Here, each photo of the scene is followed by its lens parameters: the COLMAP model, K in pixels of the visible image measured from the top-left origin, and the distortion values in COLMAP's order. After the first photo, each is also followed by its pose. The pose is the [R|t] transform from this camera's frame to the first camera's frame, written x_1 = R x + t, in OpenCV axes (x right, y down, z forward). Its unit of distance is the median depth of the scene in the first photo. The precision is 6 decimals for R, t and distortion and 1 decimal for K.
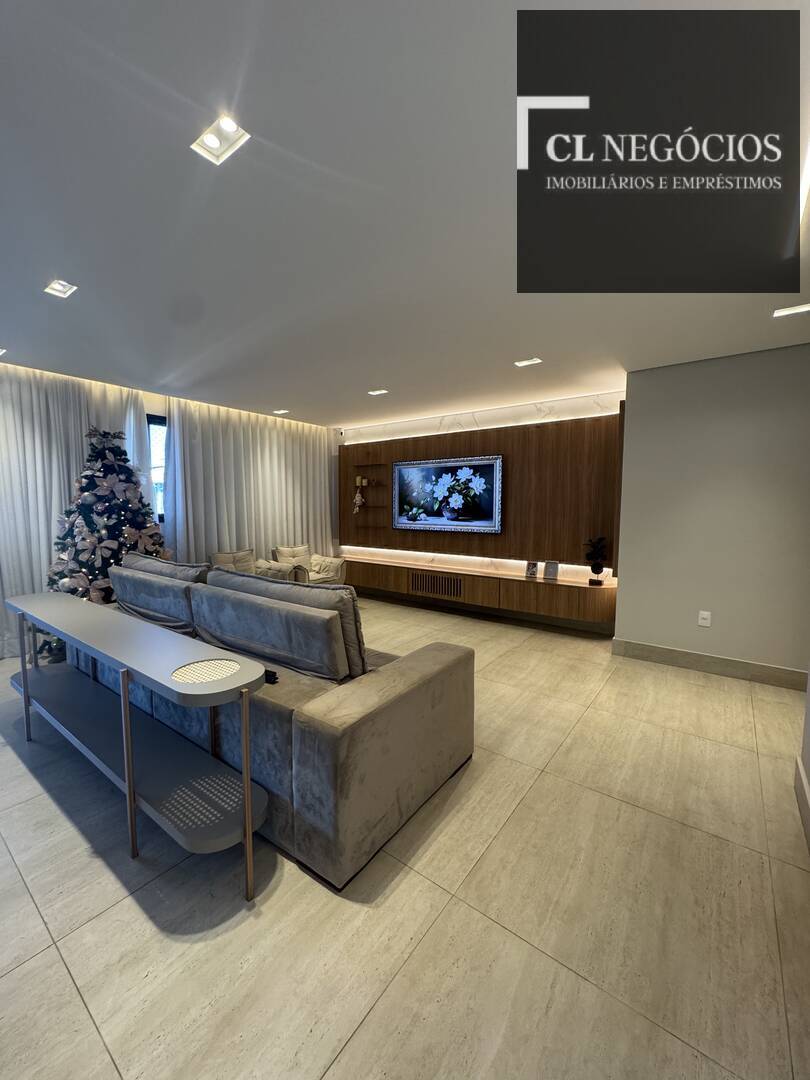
lens RADIAL K [[431.2, 0, 403.1], [0, 431.2, 537.9], [0, 0, 1]] dist [-0.001894, 0.000336]
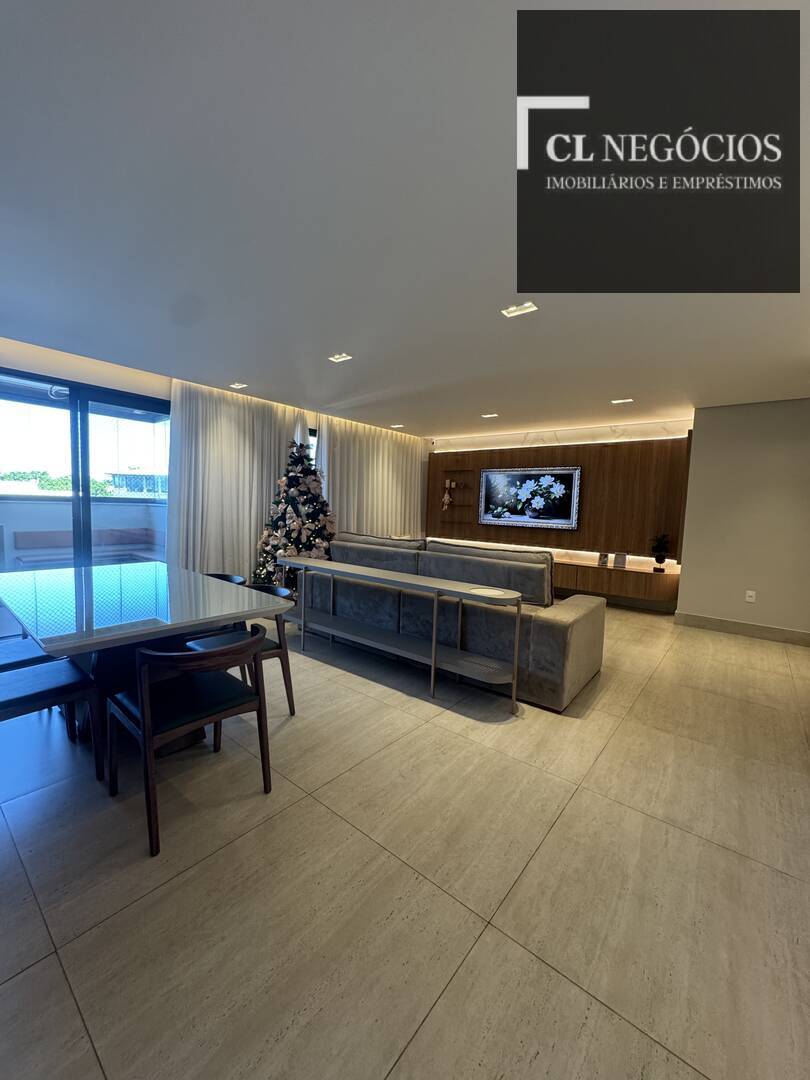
lens RADIAL K [[431.2, 0, 403.2], [0, 431.2, 538.3], [0, 0, 1]] dist [-0.001894, 0.000336]
pose [[0.998948, 0.032367, -0.032481, -0.248155], [-0.032353, 0.999476, 0.000969, 0.031066], [0.032496, 0.000083, 0.999472, -0.270676]]
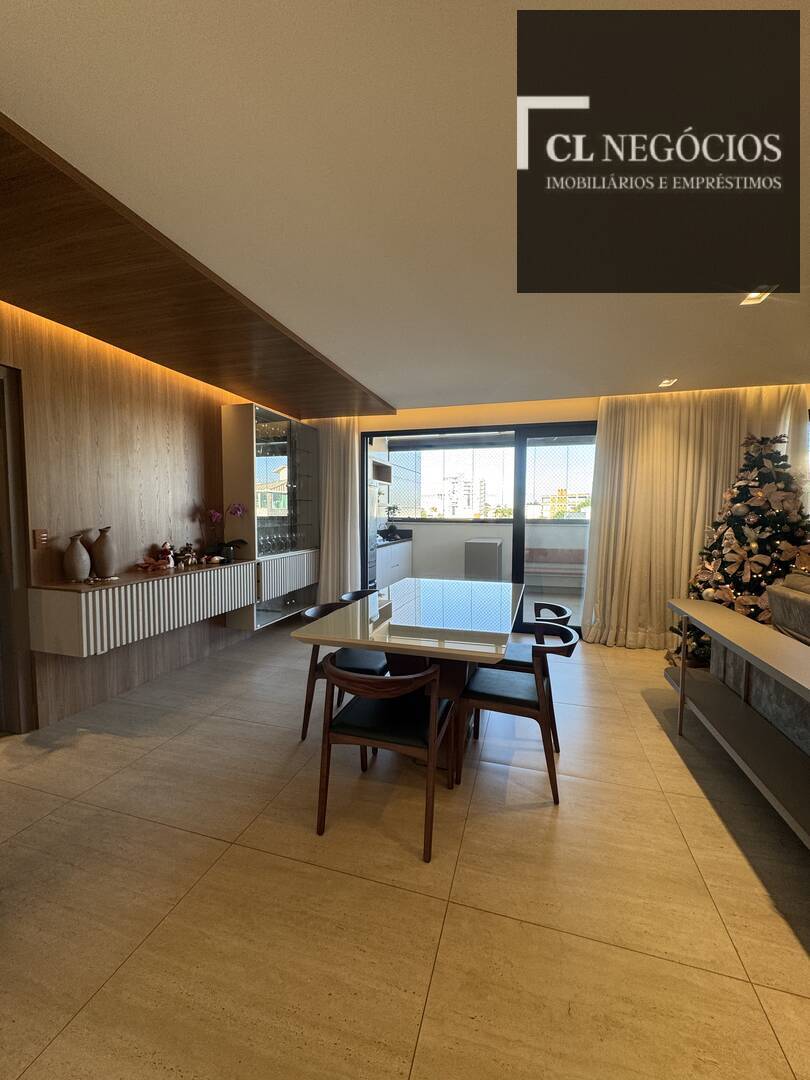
lens RADIAL K [[431.2, 0, 406.5], [0, 431.2, 536.4], [0, 0, 1]] dist [-0.001894, 0.000336]
pose [[0.357139, 0.052588, -0.932570, -0.070909], [-0.078637, 0.996562, 0.026082, 0.001241], [0.930735, 0.064020, 0.360046, -0.028192]]
